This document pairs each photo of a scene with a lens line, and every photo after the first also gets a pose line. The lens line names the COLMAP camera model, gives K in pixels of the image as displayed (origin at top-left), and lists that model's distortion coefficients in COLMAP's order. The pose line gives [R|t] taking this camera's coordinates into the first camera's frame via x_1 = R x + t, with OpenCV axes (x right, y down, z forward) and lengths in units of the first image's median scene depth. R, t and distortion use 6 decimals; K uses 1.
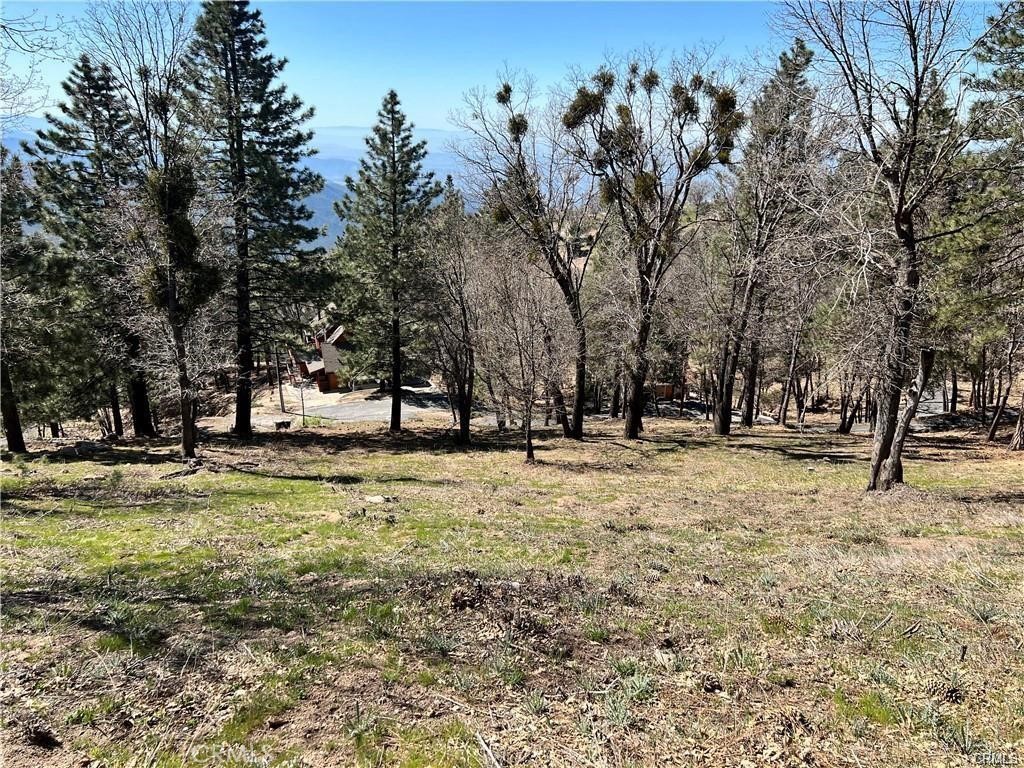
lens RADIAL K [[772.4, 0, 513.4], [0, 772.4, 381.8], [0, 0, 1]] dist [0.051691, 0.000164]
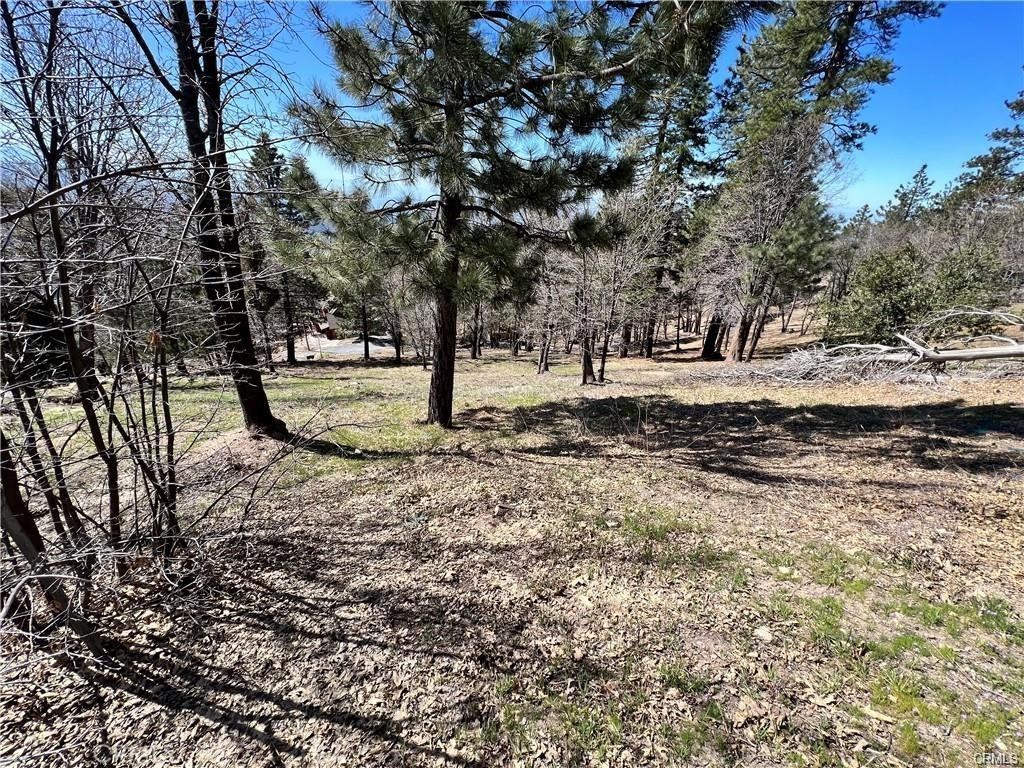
lens RADIAL K [[411.2, 0, 510.5], [0, 411.2, 389.4], [0, 0, 1]] dist [-0.001327, 0.000444]
pose [[0.984994, -0.042141, 0.167362, 0.044195], [0.017265, 0.988927, 0.147394, -0.012094], [-0.171720, -0.142293, 0.974815, -0.186407]]
